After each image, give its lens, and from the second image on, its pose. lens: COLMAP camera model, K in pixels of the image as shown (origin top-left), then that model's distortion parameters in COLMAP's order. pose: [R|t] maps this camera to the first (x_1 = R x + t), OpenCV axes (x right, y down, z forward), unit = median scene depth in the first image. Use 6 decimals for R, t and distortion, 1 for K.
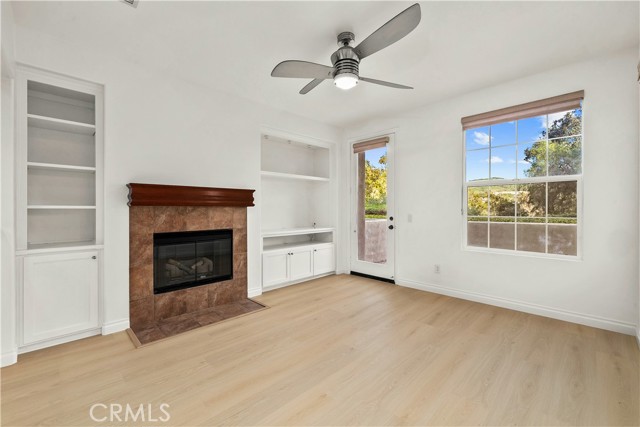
lens RADIAL K [[267.0, 0, 320.0], [0, 267.0, 213.5], [0, 0, 1]] dist [0.000868, 0.000022]
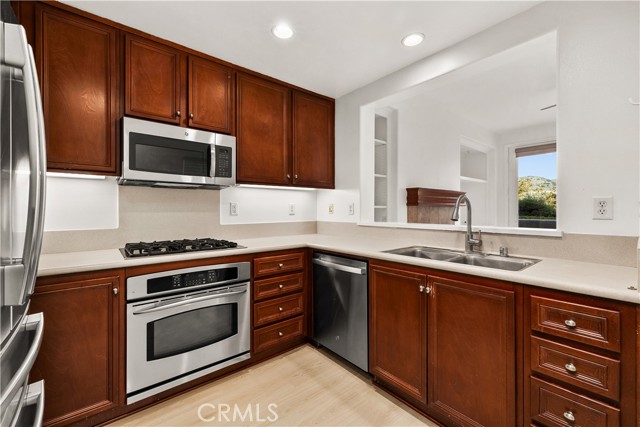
lens RADIAL K [[267.0, 0, 320.0], [0, 267.0, 213.5], [0, 0, 1]] dist [0.000868, 0.000022]
pose [[0.995978, -0.000537, -0.089593, -0.925955], [0.000443, 0.999999, -0.001073, 0.008103], [0.089593, 0.001029, 0.995978, -0.269035]]
